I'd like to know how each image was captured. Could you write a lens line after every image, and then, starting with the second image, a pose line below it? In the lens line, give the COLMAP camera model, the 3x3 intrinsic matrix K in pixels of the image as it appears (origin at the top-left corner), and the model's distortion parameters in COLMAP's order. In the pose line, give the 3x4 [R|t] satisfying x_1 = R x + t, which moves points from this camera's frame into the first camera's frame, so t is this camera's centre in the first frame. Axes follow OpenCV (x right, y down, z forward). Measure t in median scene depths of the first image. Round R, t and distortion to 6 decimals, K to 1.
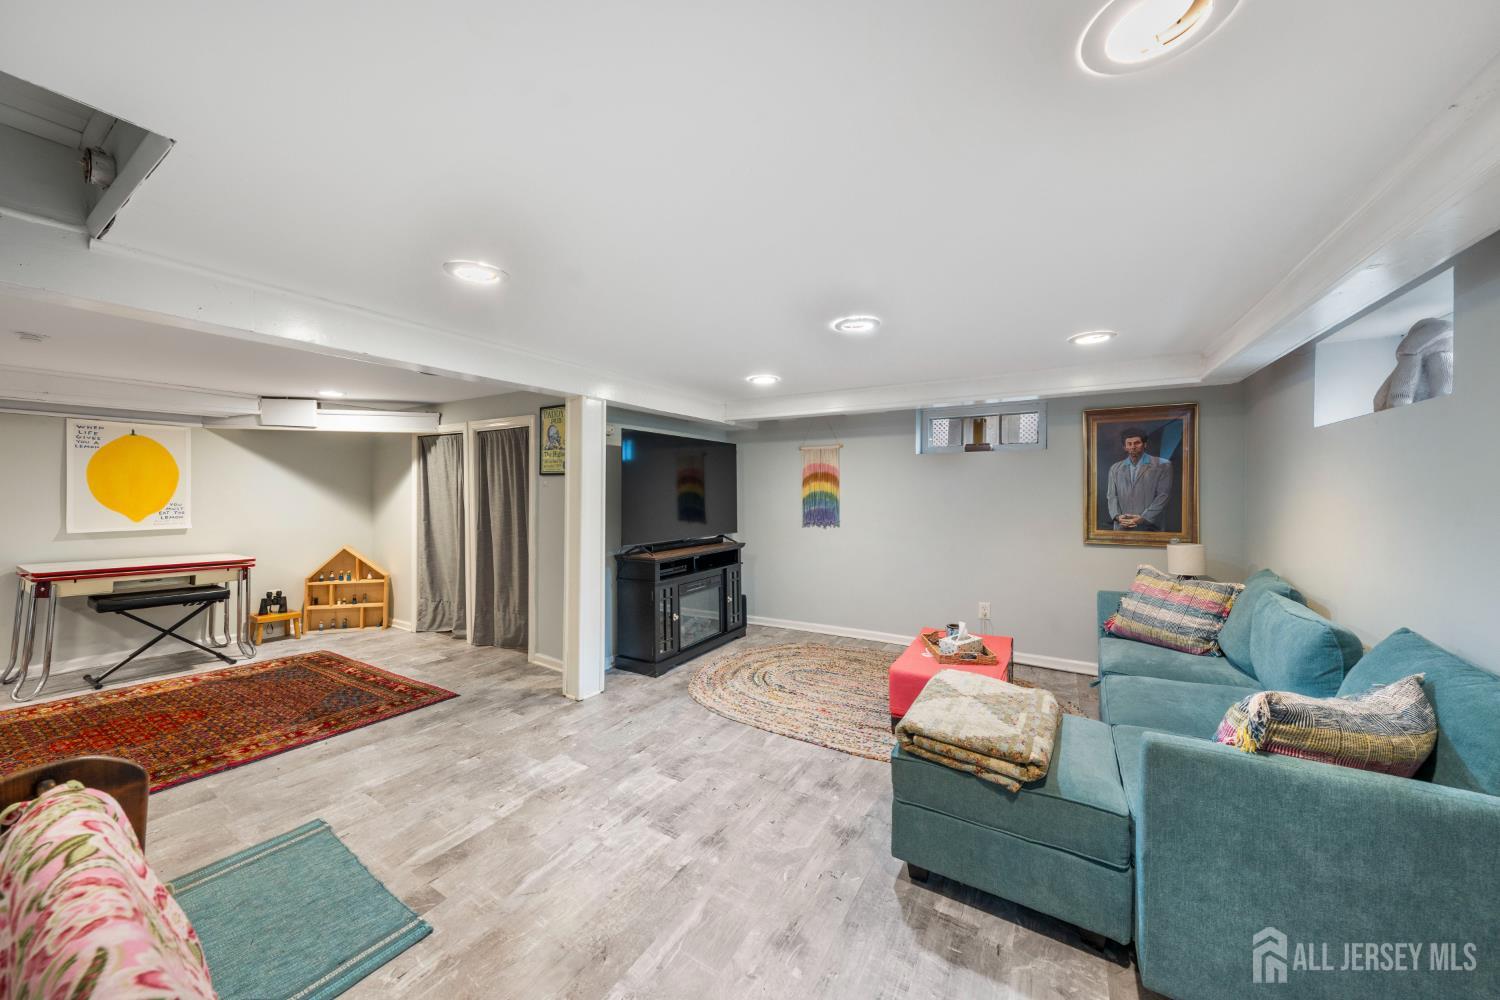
lens RADIAL K [[529.2, 0, 748.1], [0, 529.2, 508.6], [0, 0, 1]] dist [-0.001090, -0.000125]
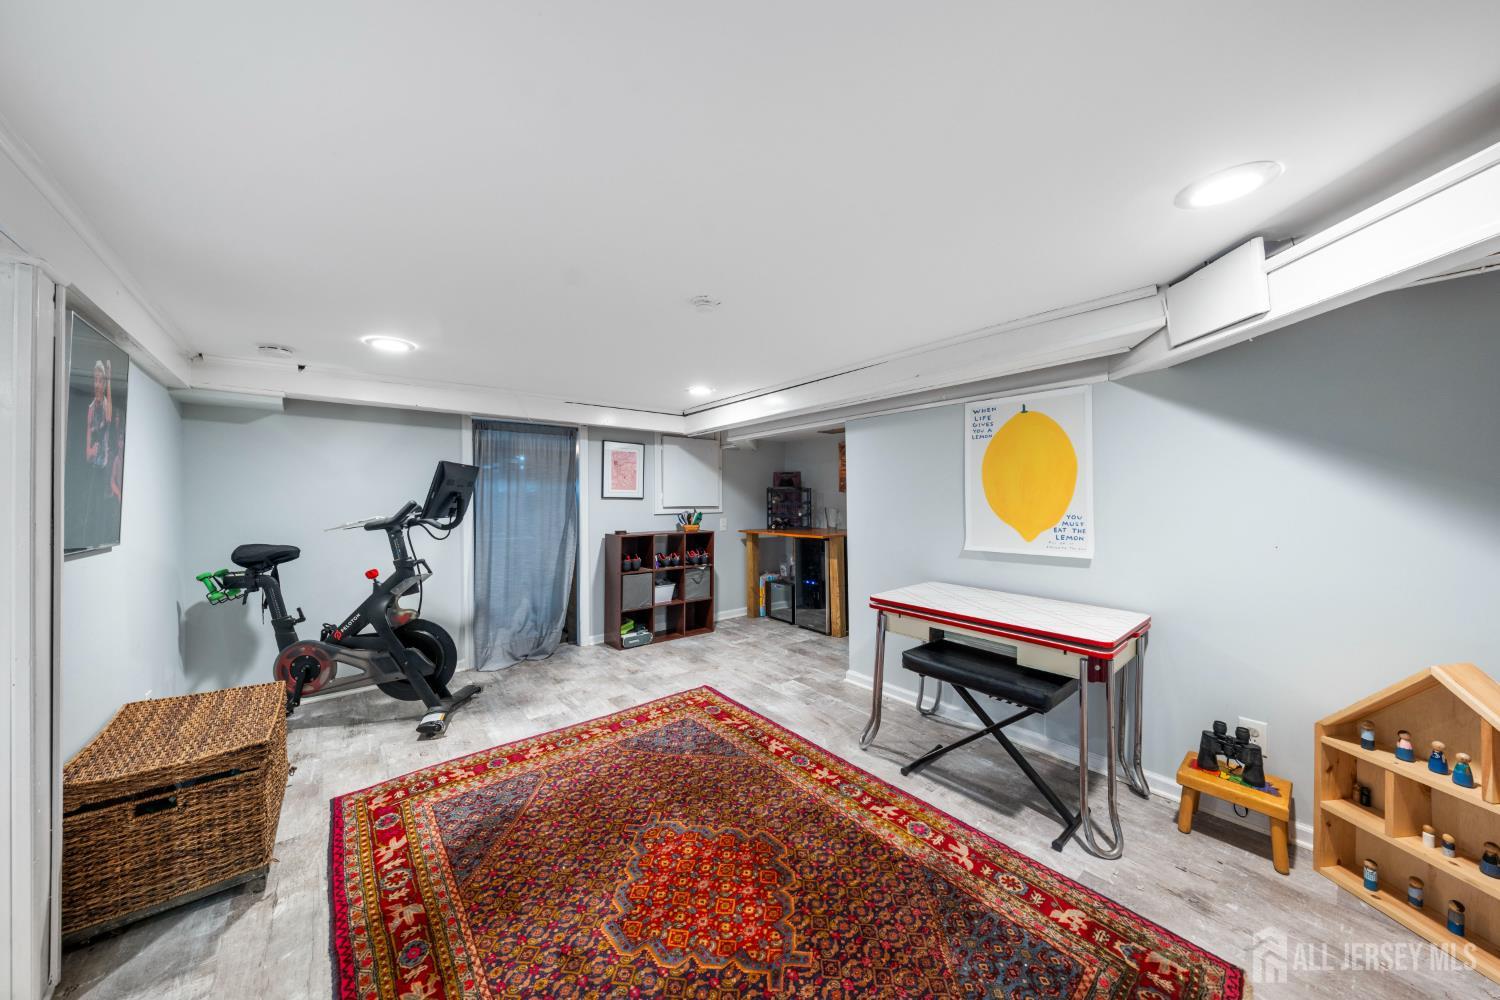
lens RADIAL K [[514.9, 0, 748.6], [0, 514.9, 493.9], [0, 0, 1]] dist [-0.000469, -0.000010]
pose [[-0.318609, -0.006165, -0.947866, -0.406336], [-0.015492, 0.999879, -0.001296, -0.027133], [0.947760, 0.014271, -0.318666, 0.827153]]
